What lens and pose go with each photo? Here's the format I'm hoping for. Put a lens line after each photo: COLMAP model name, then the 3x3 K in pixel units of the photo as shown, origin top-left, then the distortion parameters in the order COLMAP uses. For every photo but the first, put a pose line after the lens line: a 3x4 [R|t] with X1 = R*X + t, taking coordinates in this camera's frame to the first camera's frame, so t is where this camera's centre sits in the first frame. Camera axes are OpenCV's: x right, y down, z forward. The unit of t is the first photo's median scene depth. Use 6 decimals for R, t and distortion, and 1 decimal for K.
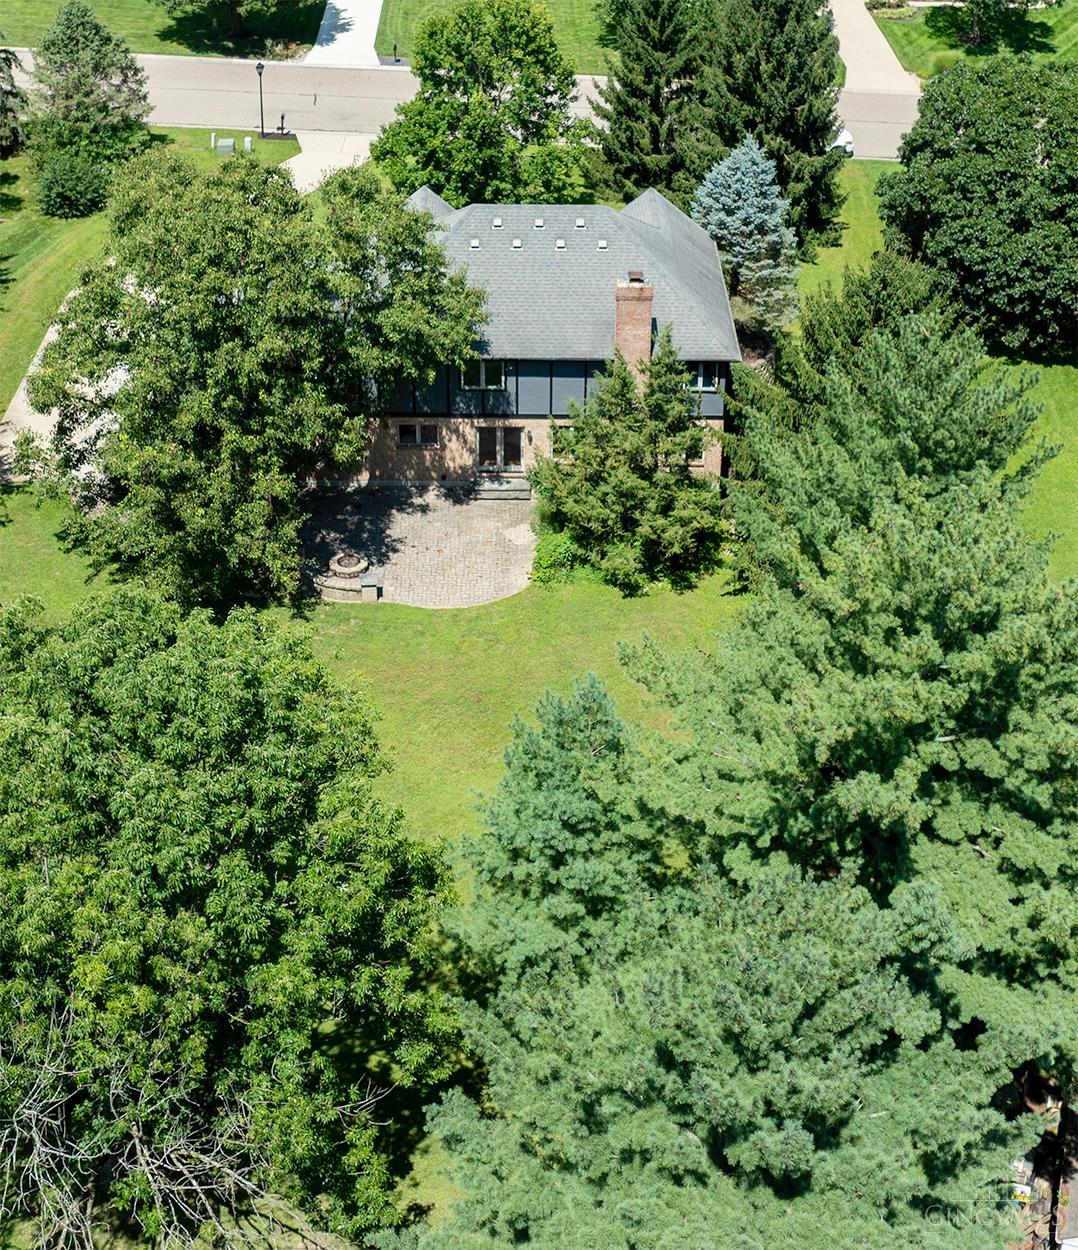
lens RADIAL K [[998.8, 0, 538.8], [0, 998.8, 625.4], [0, 0, 1]] dist [-0.006990, 0.018832]
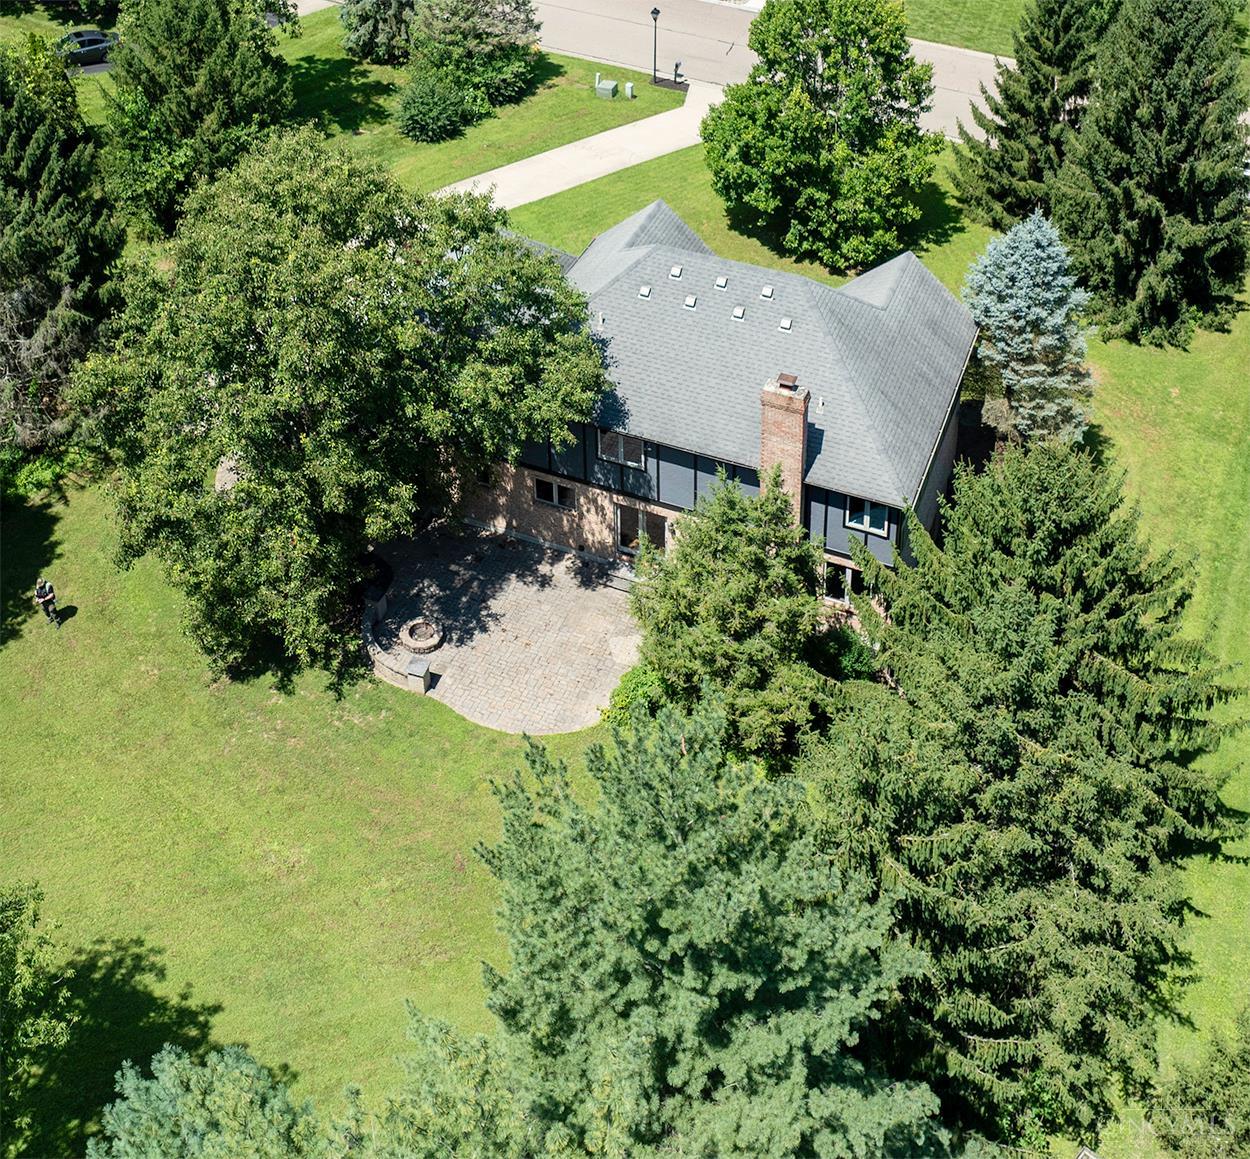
lens RADIAL K [[1137.5, 0, 626.0], [0, 1137.5, 580.5], [0, 0, 1]] dist [0.009370, 0.002876]
pose [[0.956622, 0.218706, -0.192464, 0.132030], [-0.229319, 0.972742, -0.034436, -0.102765], [0.179686, 0.077078, 0.980700, 0.091981]]
